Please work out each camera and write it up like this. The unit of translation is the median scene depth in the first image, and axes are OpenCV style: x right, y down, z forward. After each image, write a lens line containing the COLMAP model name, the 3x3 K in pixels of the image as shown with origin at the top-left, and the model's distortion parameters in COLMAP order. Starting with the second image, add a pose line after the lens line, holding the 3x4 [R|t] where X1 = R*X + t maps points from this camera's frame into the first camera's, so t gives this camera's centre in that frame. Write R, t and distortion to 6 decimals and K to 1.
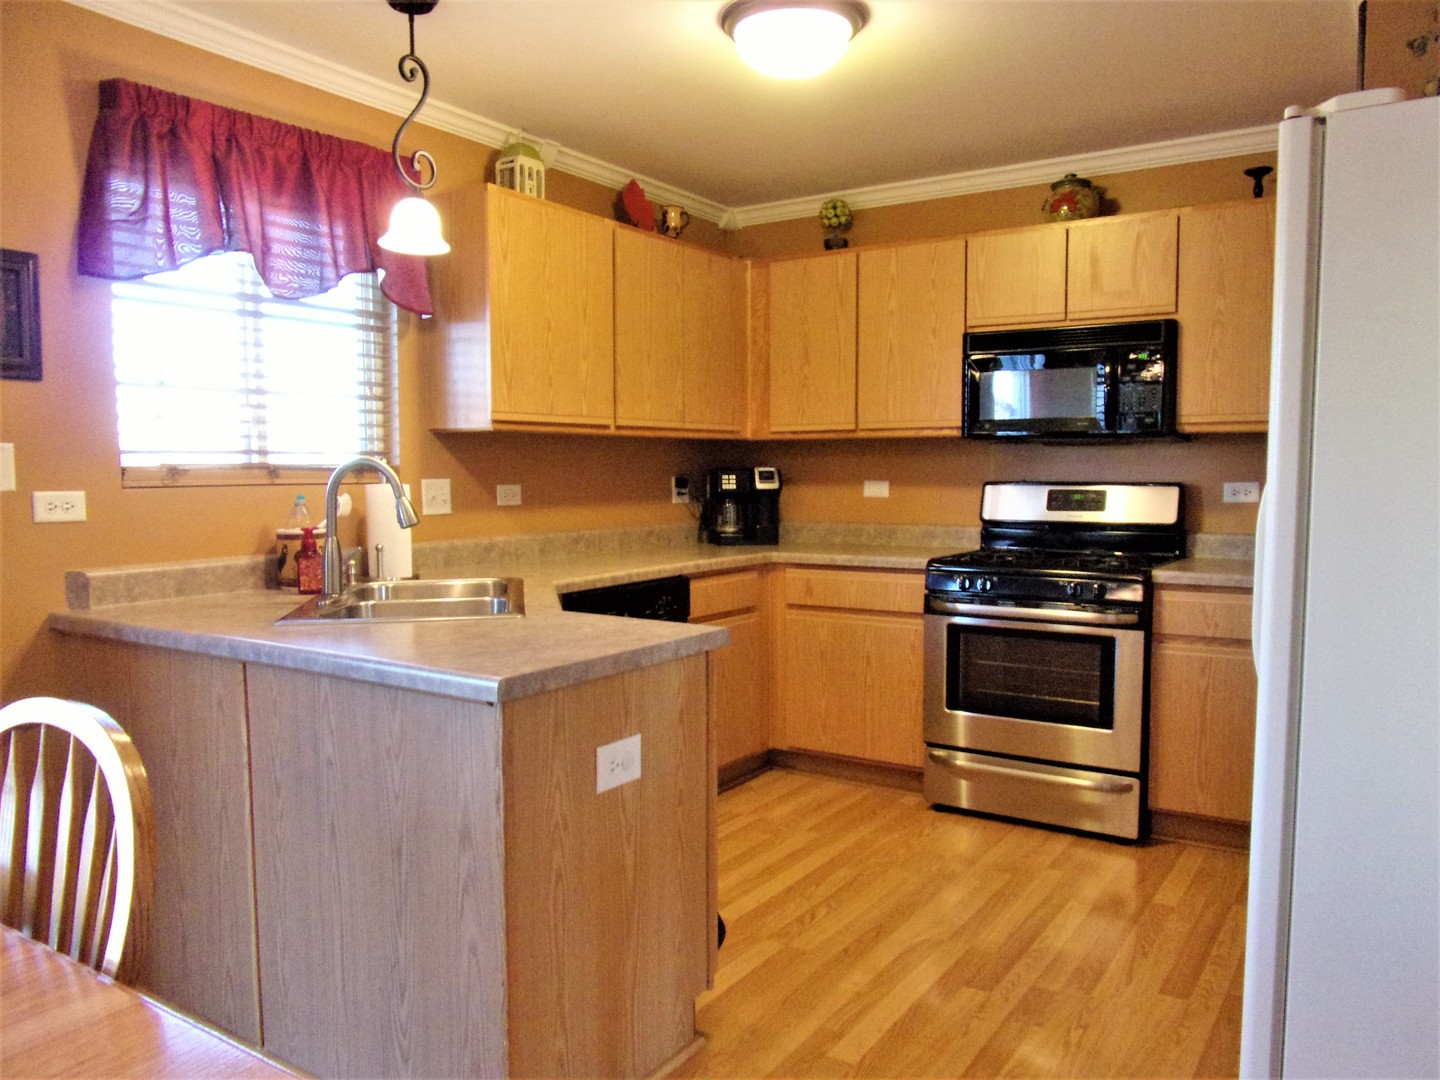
lens RADIAL K [[1061.7, 0, 720.0], [0, 1061.7, 540.0], [0, 0, 1]] dist [-0.009926, -0.005148]
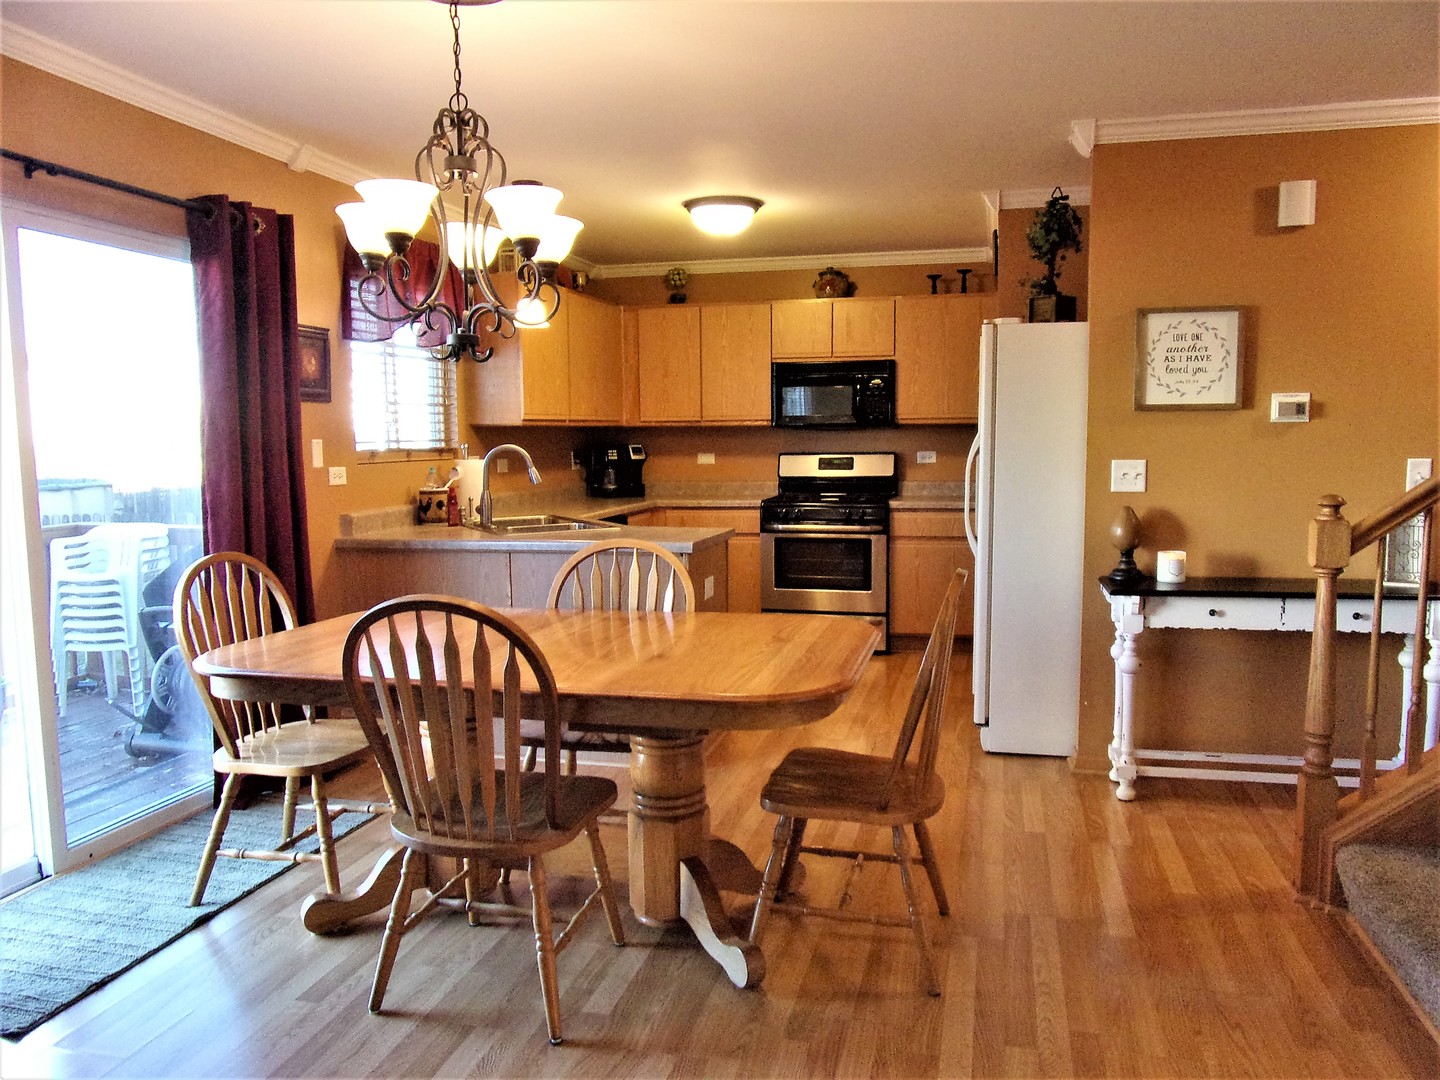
lens RADIAL K [[1061.7, 0, 720.0], [0, 1061.7, 540.0], [0, 0, 1]] dist [-0.009926, -0.005148]
pose [[0.945137, -0.039253, 0.324308, -0.403989], [0.029621, 0.998963, 0.034584, 0.020615], [-0.325330, -0.023080, 0.945319, -0.549318]]
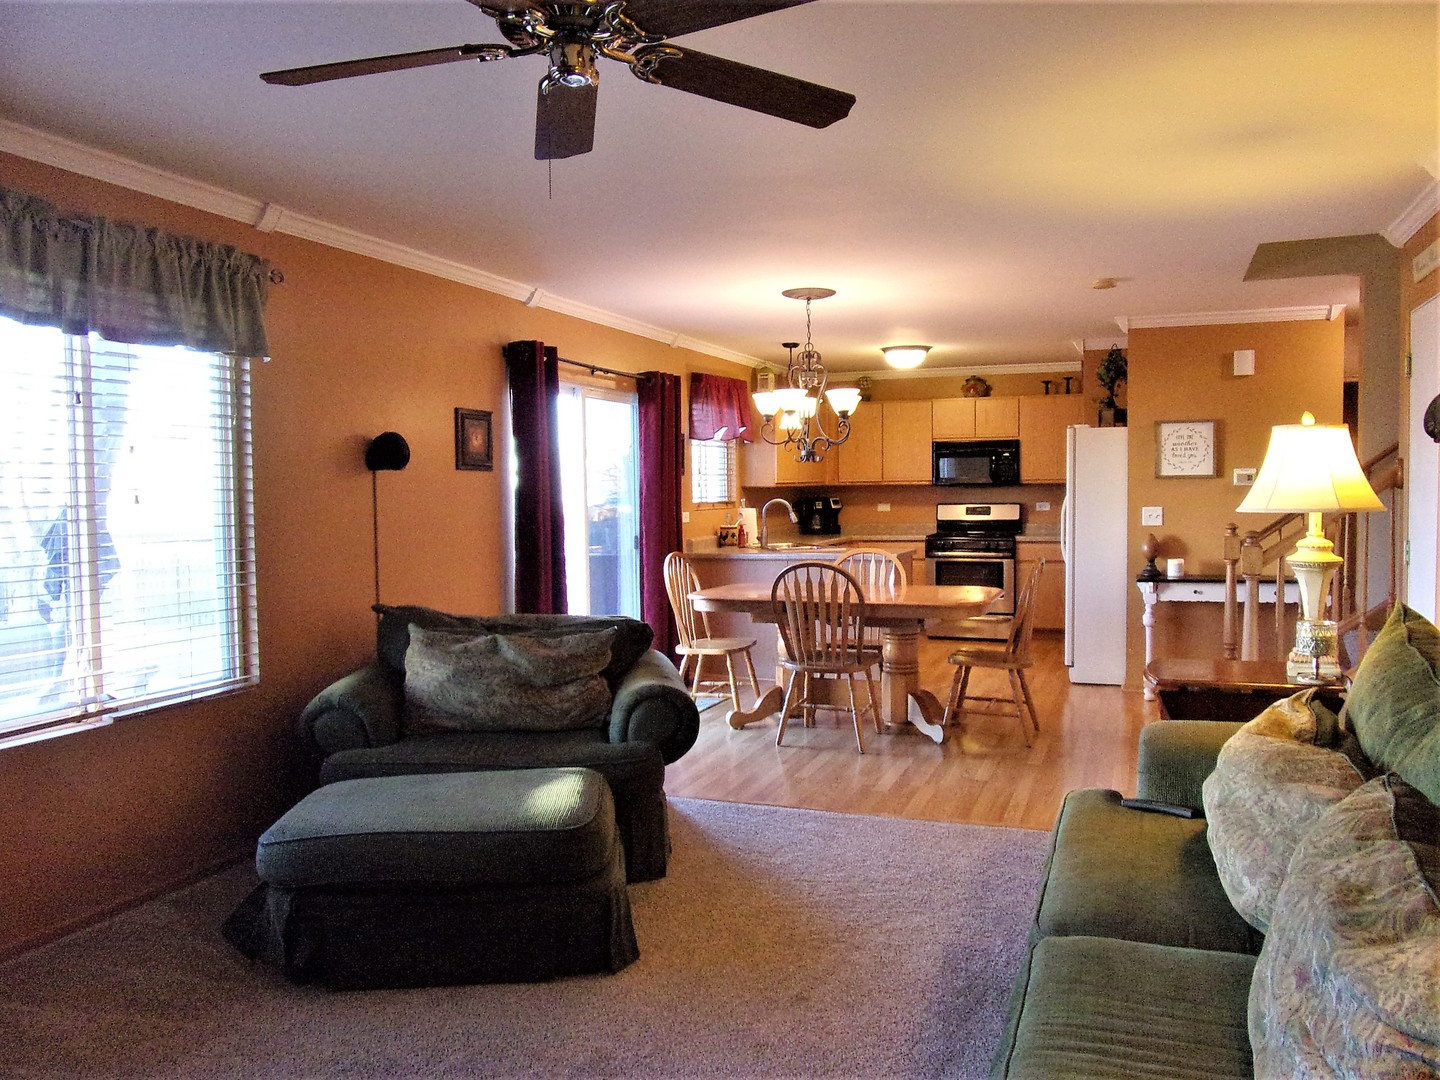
lens RADIAL K [[1061.7, 0, 720.0], [0, 1061.7, 540.0], [0, 0, 1]] dist [-0.009926, -0.005148]
pose [[0.978570, -0.021965, 0.204737, -0.762406], [0.025932, 0.999524, -0.016715, 0.055911], [-0.204273, 0.021666, 0.978674, -1.282350]]
